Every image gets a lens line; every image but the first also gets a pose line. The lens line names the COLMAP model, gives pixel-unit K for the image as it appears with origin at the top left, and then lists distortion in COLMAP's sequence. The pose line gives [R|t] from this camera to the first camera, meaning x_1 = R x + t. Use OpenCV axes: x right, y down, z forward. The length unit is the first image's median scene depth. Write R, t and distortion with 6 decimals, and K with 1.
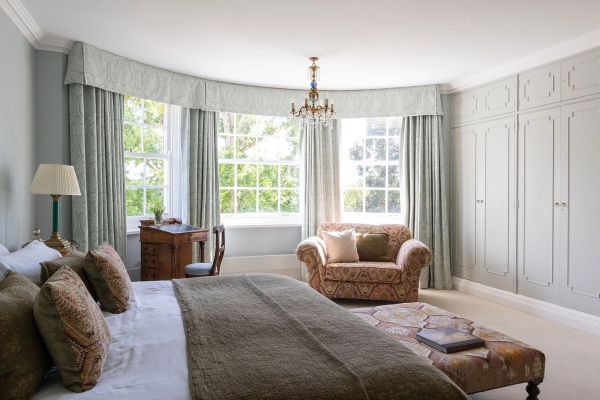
lens RADIAL K [[389.3, 0, 300.0], [0, 389.3, 200.0], [0, 0, 1]] dist [-0.002200, 0.000143]
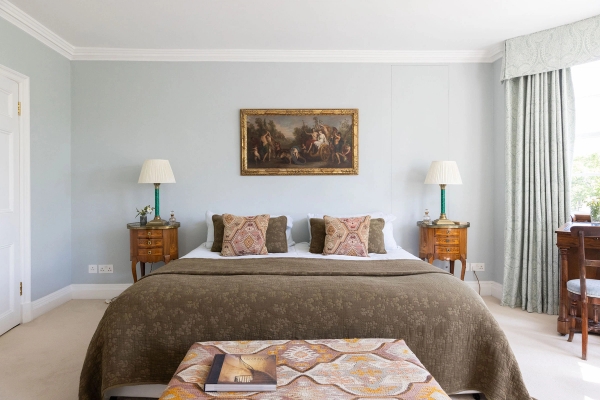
lens RADIAL K [[389.3, 0, 300.0], [0, 389.3, 200.0], [0, 0, 1]] dist [-0.002200, 0.000143]
pose [[-0.308940, 0.004910, -0.951069, 0.845916], [-0.016791, 0.999803, 0.010616, 0.036407], [0.950933, 0.019249, -0.308797, 1.093613]]
